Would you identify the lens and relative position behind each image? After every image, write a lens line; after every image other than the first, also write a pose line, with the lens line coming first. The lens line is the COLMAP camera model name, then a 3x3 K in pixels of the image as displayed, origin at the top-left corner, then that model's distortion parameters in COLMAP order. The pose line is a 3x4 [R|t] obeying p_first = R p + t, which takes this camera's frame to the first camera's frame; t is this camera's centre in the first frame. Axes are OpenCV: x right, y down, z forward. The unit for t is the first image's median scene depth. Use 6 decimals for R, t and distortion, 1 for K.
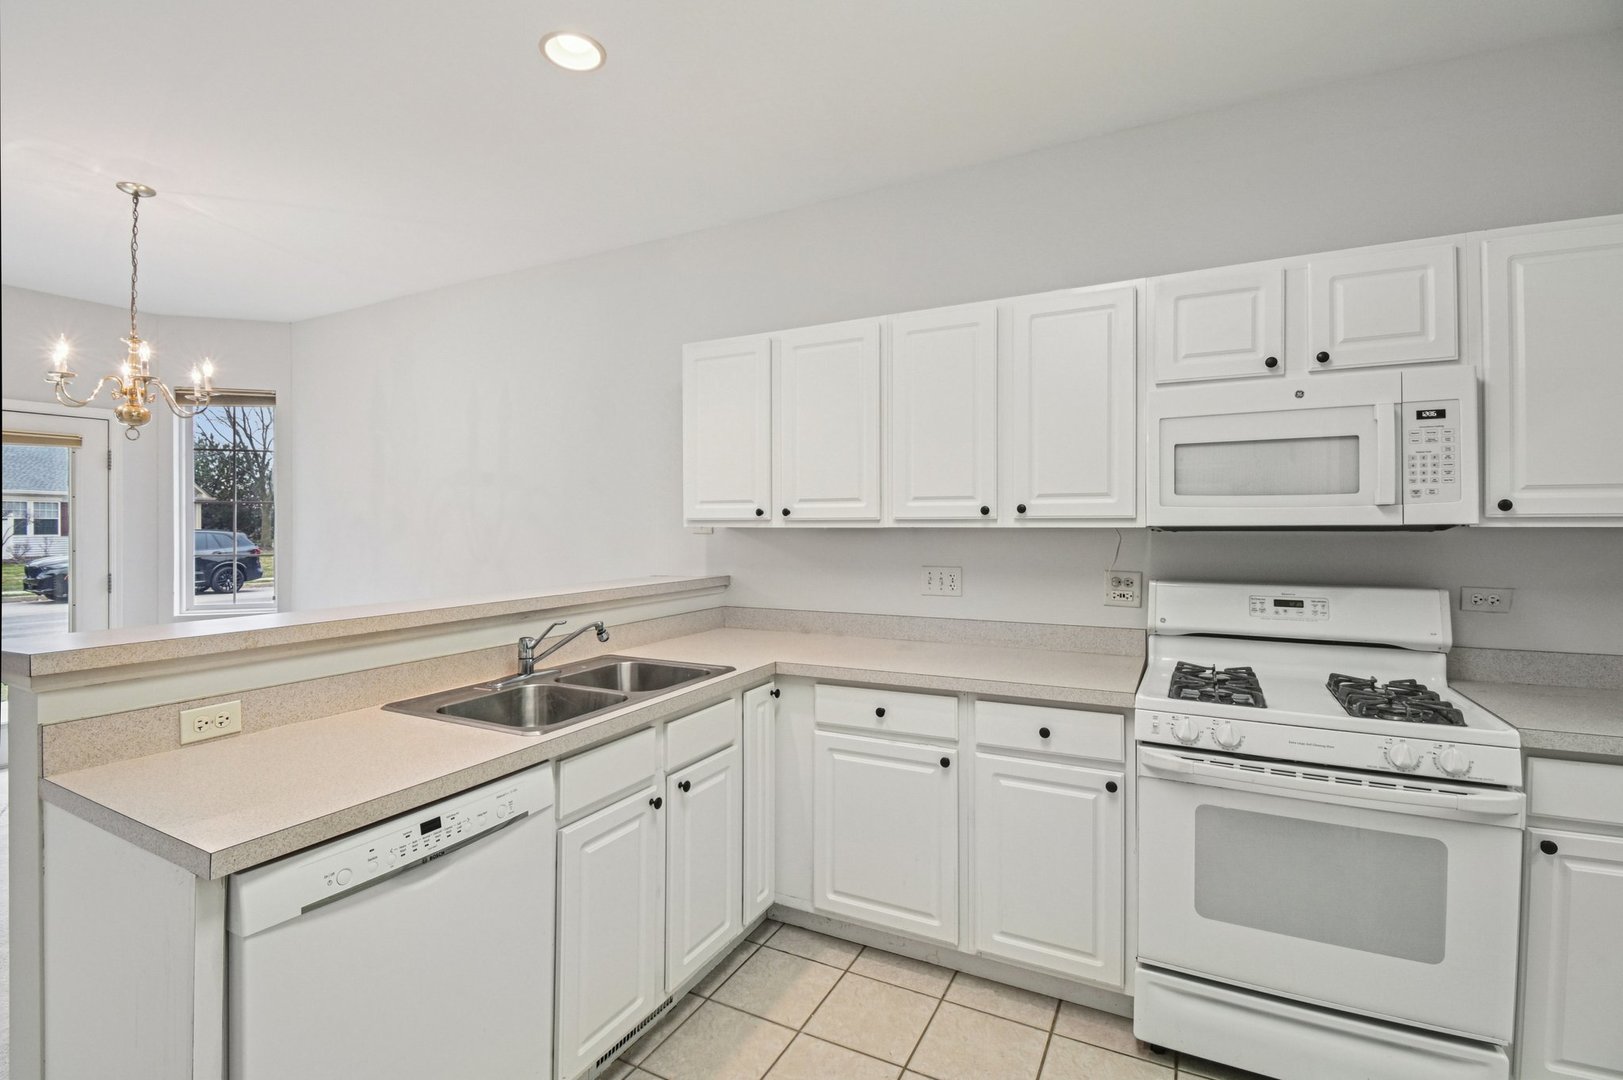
lens RADIAL K [[731.1, 0, 805.0], [0, 731.1, 526.9], [0, 0, 1]] dist [-0.010673, -0.004177]
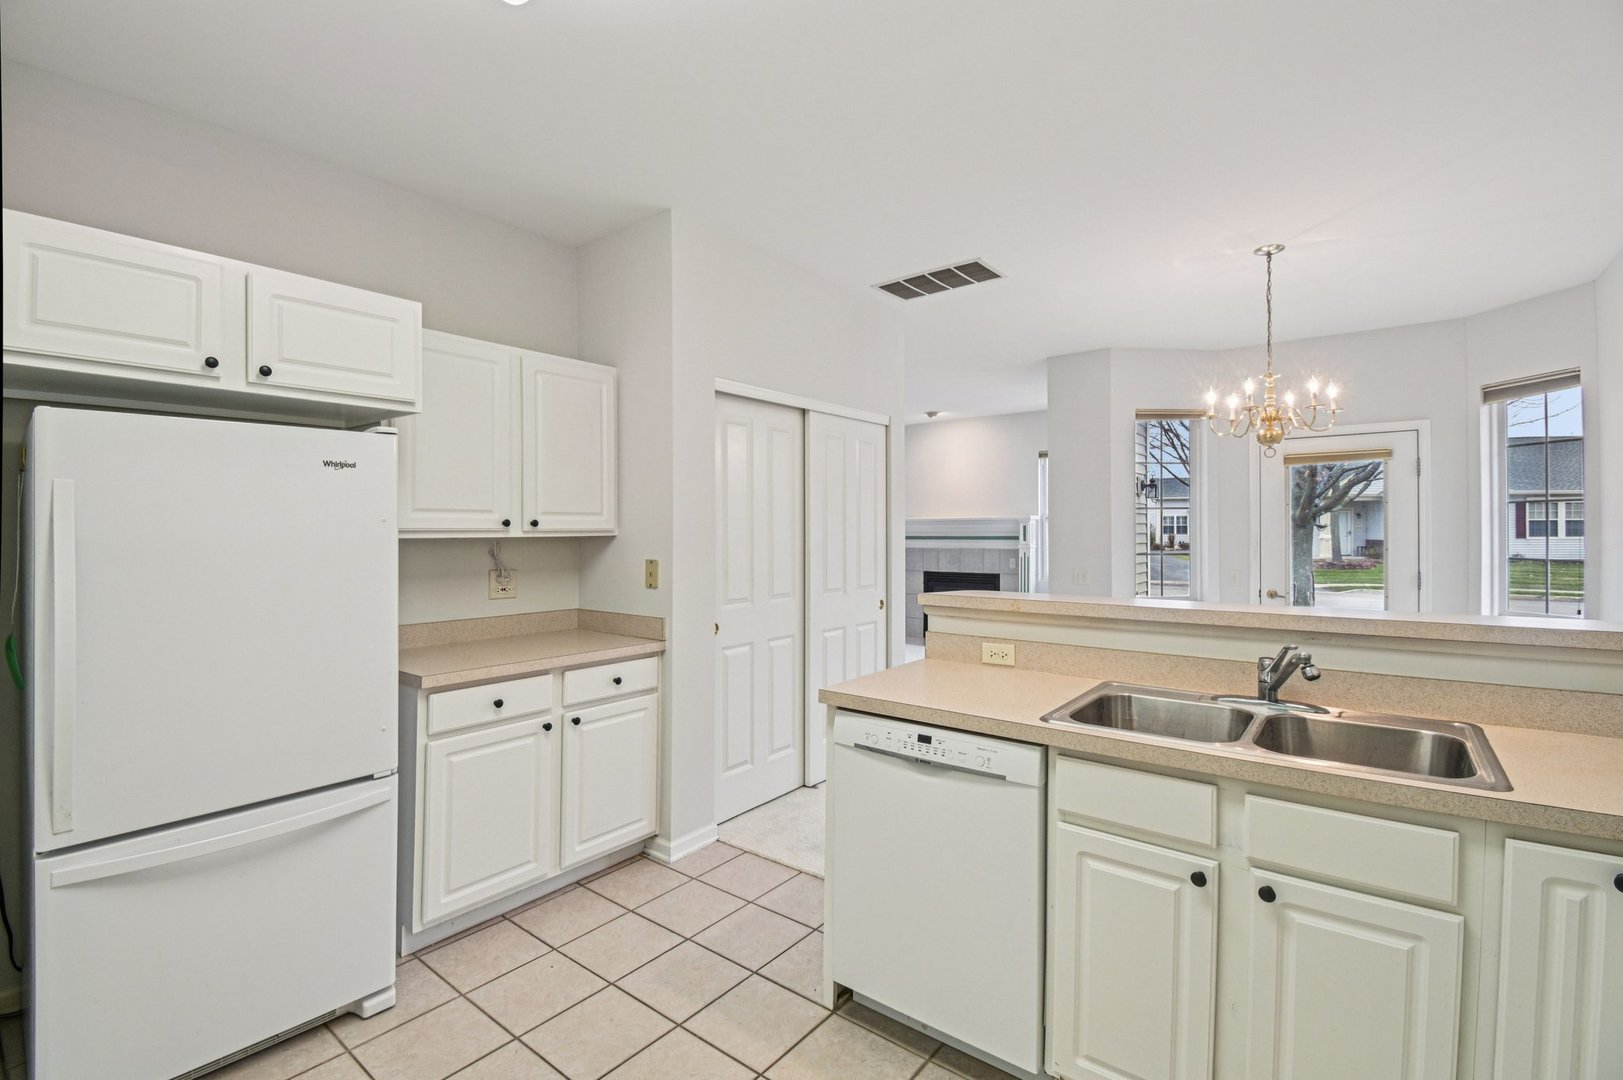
lens RADIAL K [[731.1, 0, 818.7], [0, 731.1, 532.5], [0, 0, 1]] dist [-0.010673, -0.004177]
pose [[-0.181621, 0.003788, -0.983361, 0.509459], [0.001890, 0.999992, 0.003503, 0.001171], [0.983367, -0.001223, -0.181627, 0.583394]]
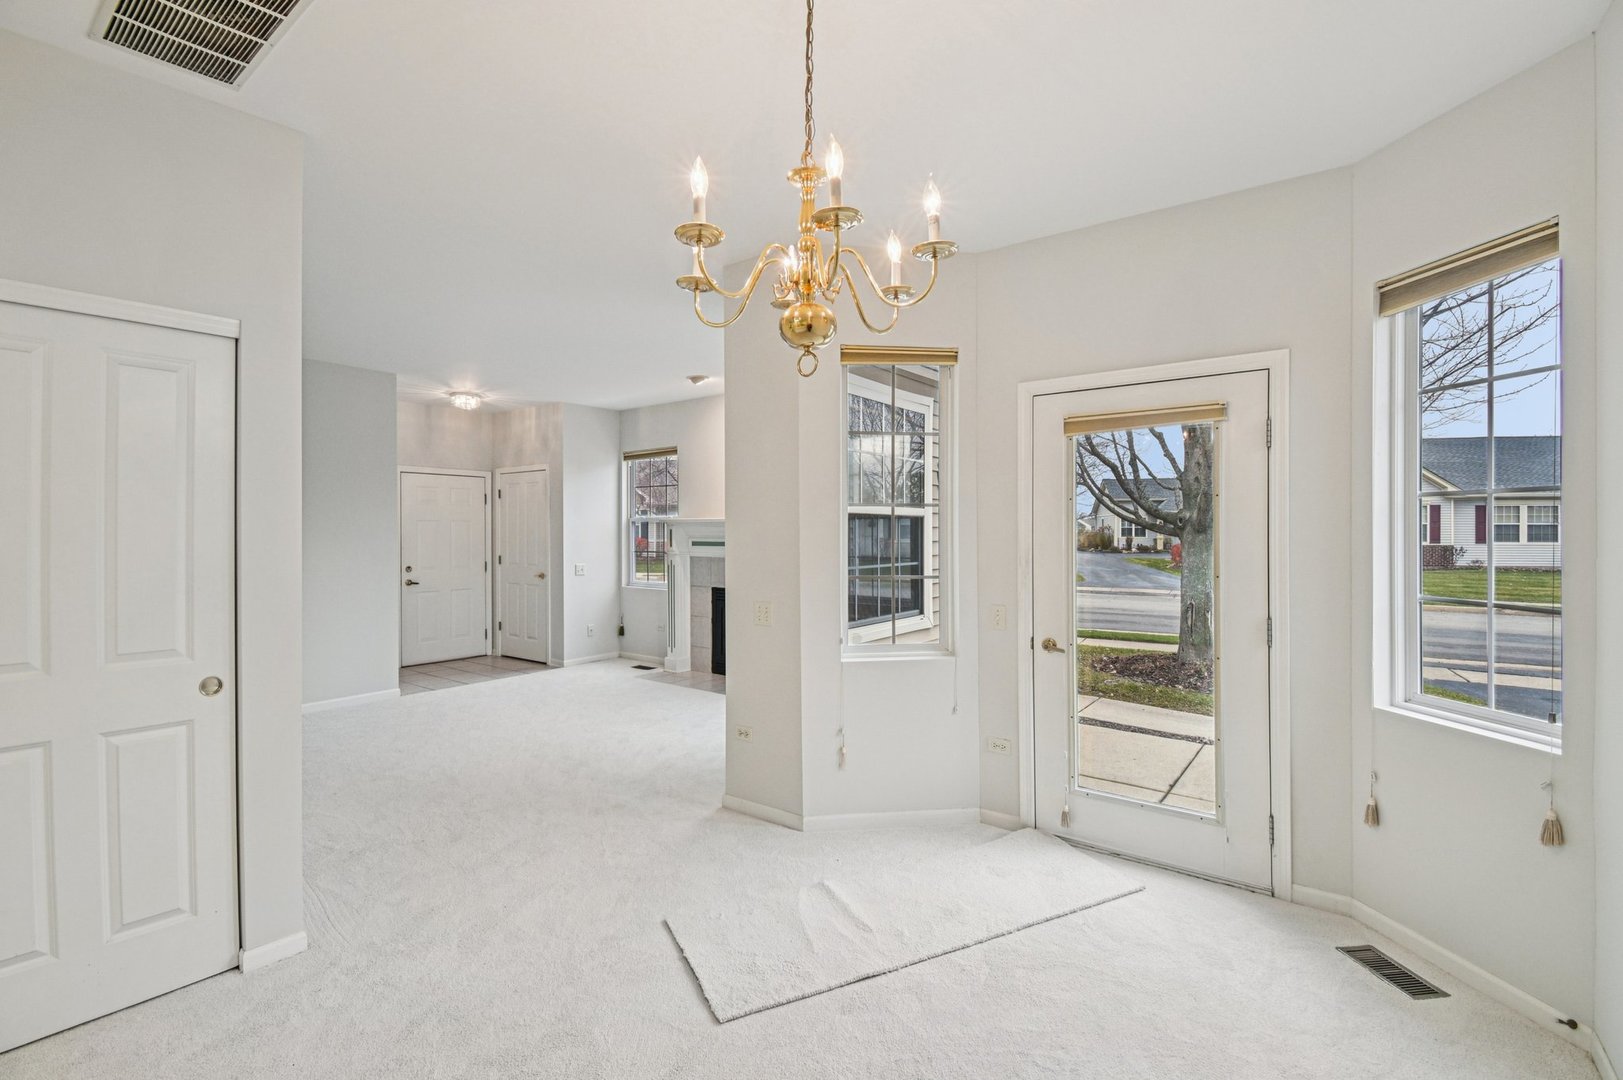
lens RADIAL K [[728.0, 0, 810.3], [0, 728.0, 542.0], [0, 0, 1]] dist [-0.008182, -0.000233]
pose [[-0.159959, 0.015768, -0.986998, -0.531473], [-0.003876, 0.999855, 0.016601, -0.015858], [0.987116, 0.006481, -0.159874, 1.333767]]
